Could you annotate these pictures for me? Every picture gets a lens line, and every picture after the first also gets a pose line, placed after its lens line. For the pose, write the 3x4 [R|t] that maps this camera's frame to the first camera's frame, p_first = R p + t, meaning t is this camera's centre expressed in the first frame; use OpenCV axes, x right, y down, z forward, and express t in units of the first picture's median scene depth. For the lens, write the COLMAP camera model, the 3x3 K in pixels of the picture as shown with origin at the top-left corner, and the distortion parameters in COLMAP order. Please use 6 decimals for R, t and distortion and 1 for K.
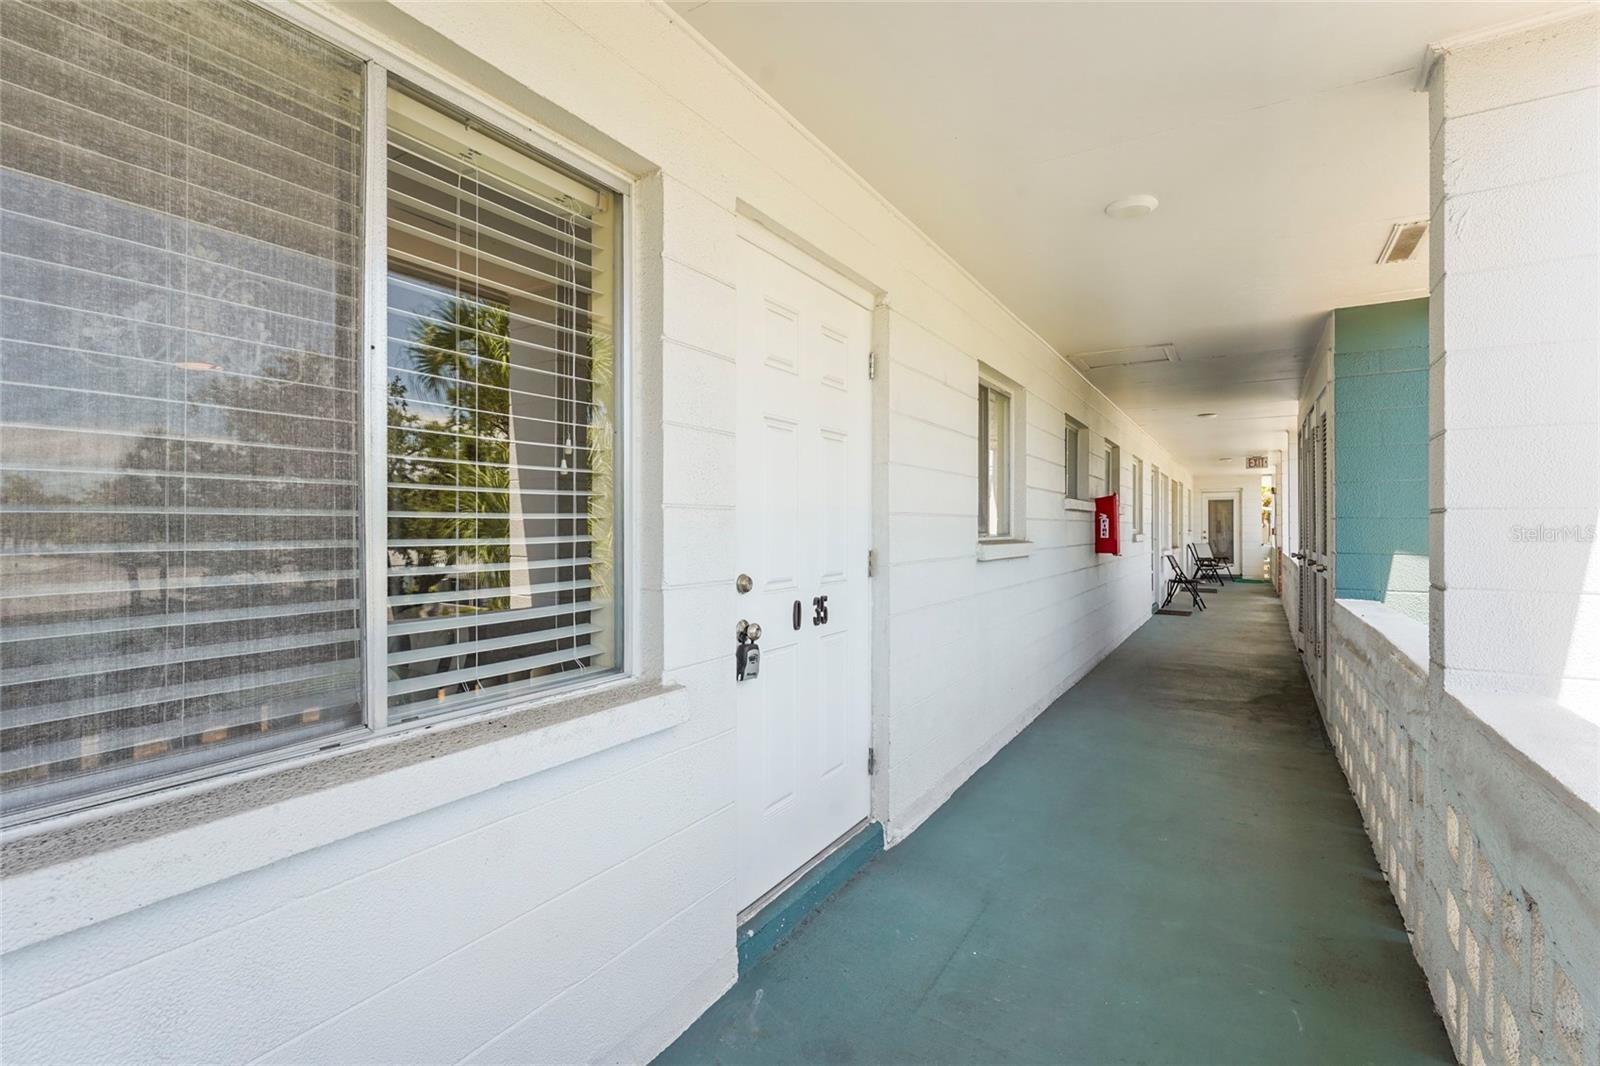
lens RADIAL K [[742.6, 0, 798.4], [0, 742.6, 521.8], [0, 0, 1]] dist [0.001519, -0.000336]
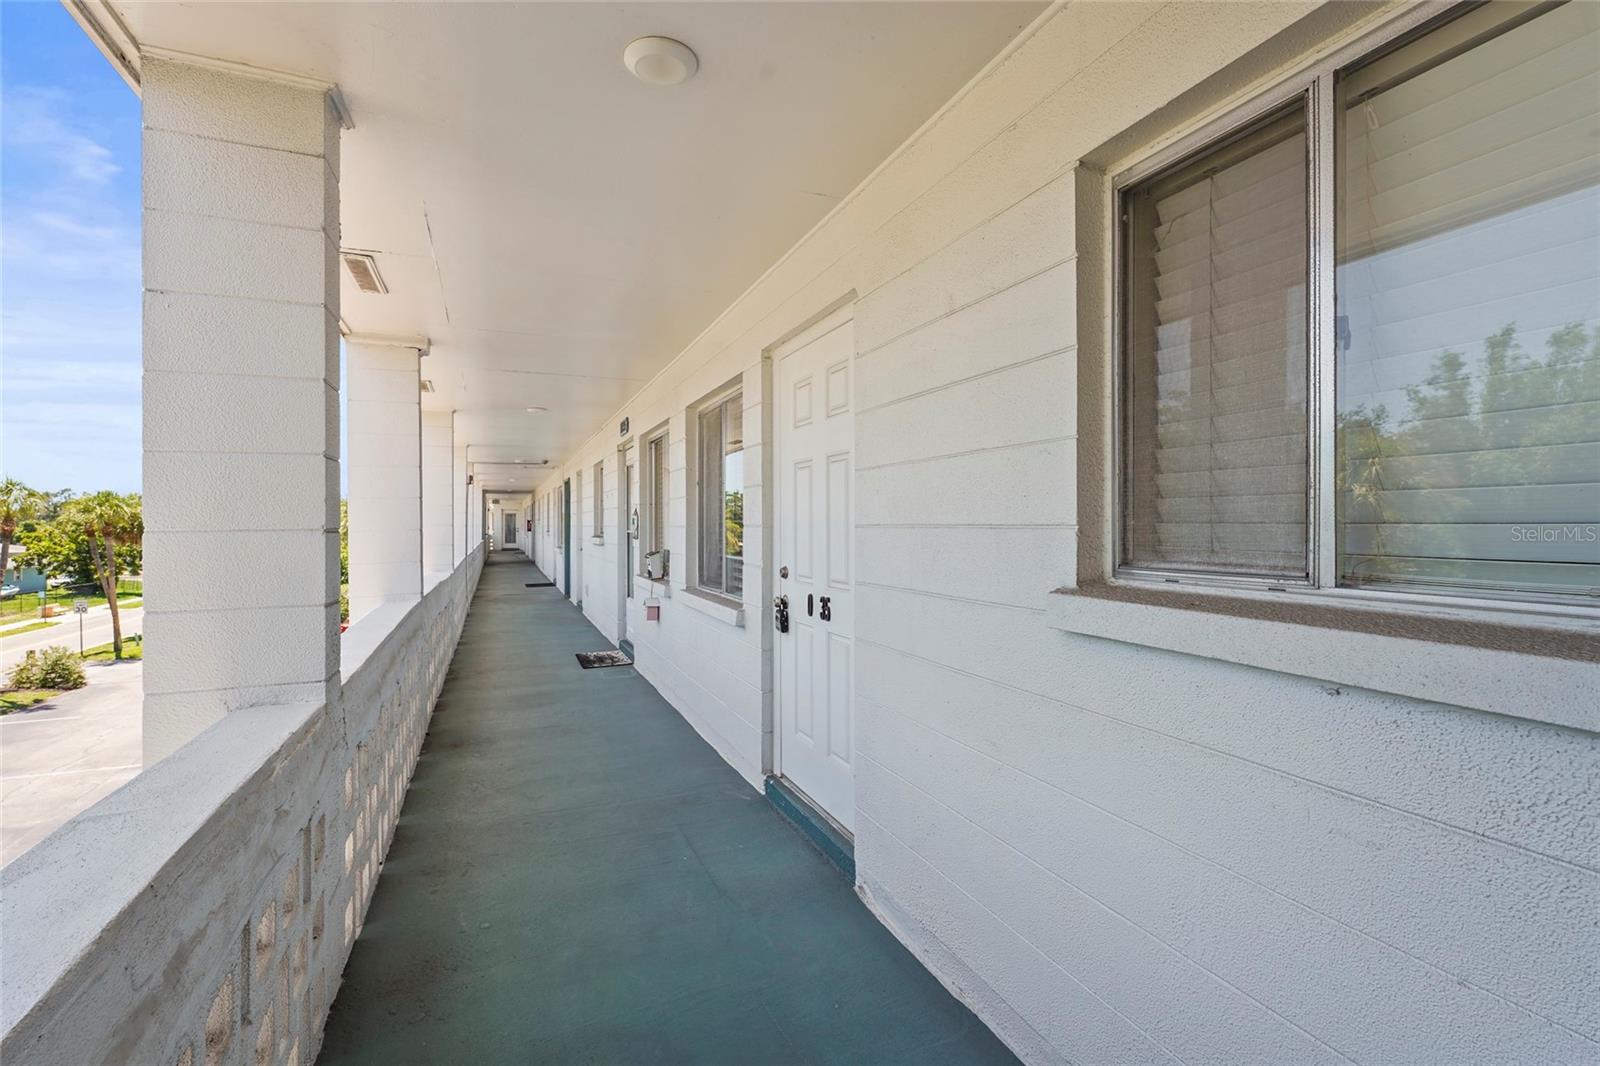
lens RADIAL K [[742.6, 0, 798.4], [0, 742.6, 521.8], [0, 0, 1]] dist [0.001519, -0.000336]
pose [[-0.588341, -0.005134, -0.808597, 1.052055], [0.001557, 0.999971, -0.007482, -0.012542], [0.808612, -0.005661, -0.588316, 1.713038]]
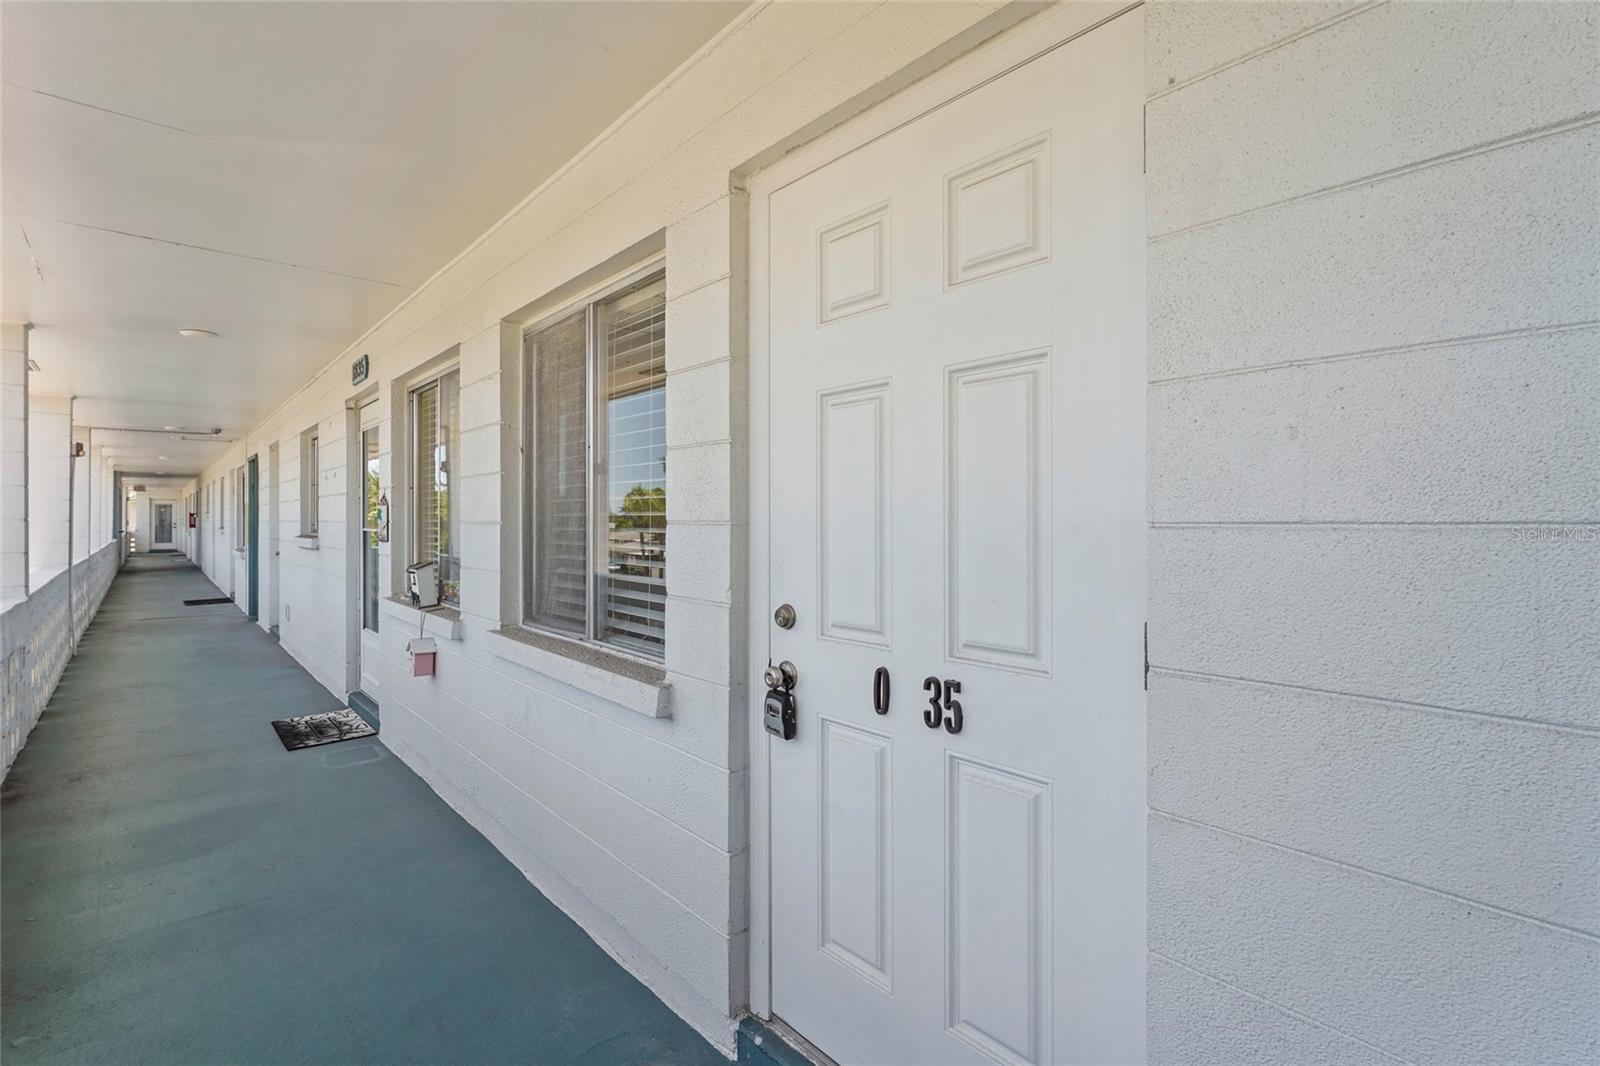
lens RADIAL K [[742.6, 0, 798.4], [0, 742.6, 521.8], [0, 0, 1]] dist [0.001519, -0.000336]
pose [[-0.290634, -0.002037, -0.956832, 0.600048], [-0.000765, 0.999998, -0.001897, -0.014807], [0.956834, 0.000180, -0.290635, 1.082871]]
